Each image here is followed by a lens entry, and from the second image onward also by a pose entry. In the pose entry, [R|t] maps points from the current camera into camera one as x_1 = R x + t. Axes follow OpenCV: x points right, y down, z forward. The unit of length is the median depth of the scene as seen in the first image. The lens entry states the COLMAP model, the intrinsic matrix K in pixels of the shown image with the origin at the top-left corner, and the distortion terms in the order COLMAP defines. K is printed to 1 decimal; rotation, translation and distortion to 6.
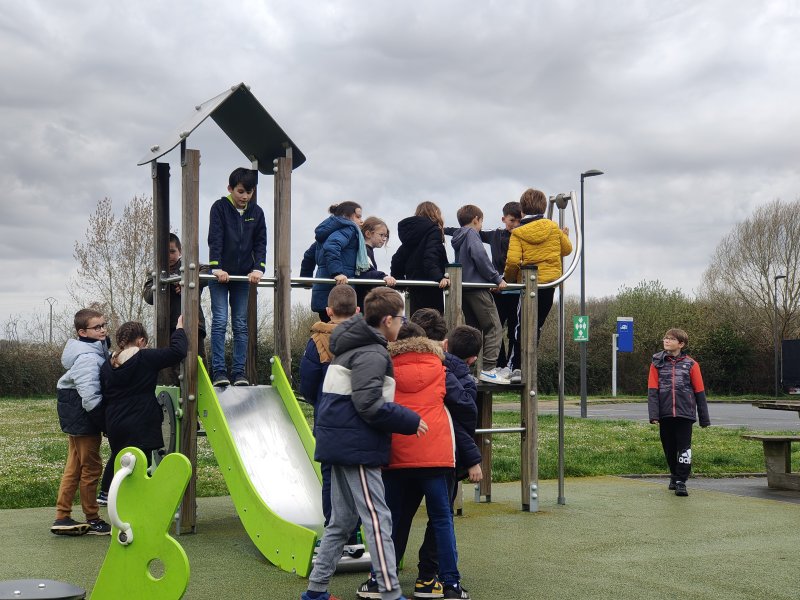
lens RADIAL K [[1236.7, 0, 397.8], [0, 1236.7, 300.2], [0, 0, 1]] dist [0.113295, 0.000000]
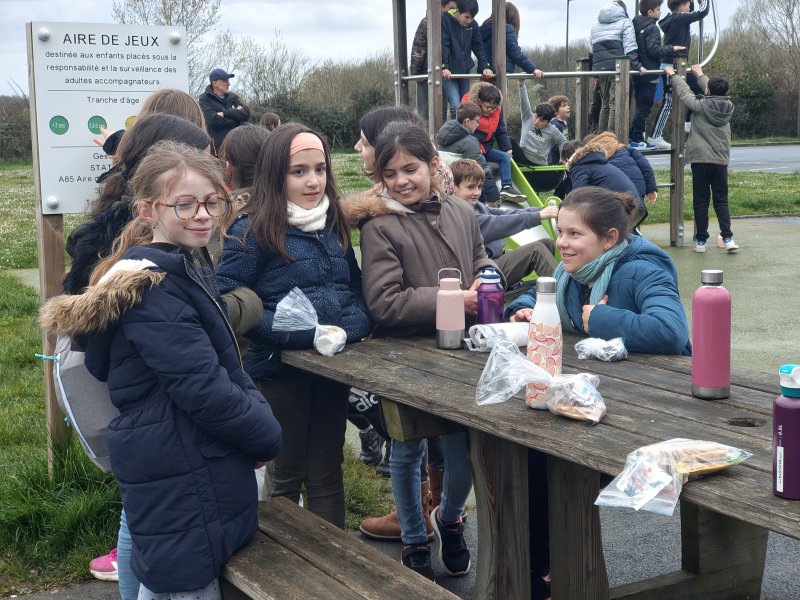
lens RADIAL K [[1236.7, 0, 402.9], [0, 1236.7, 298.1], [0, 0, 1]] dist [0.113295, 0.000000]
pose [[0.999639, -0.026568, 0.004018, -0.192503], [0.025235, 0.979615, 0.199292, -0.046666], [-0.009231, -0.199118, 0.979932, -0.300527]]
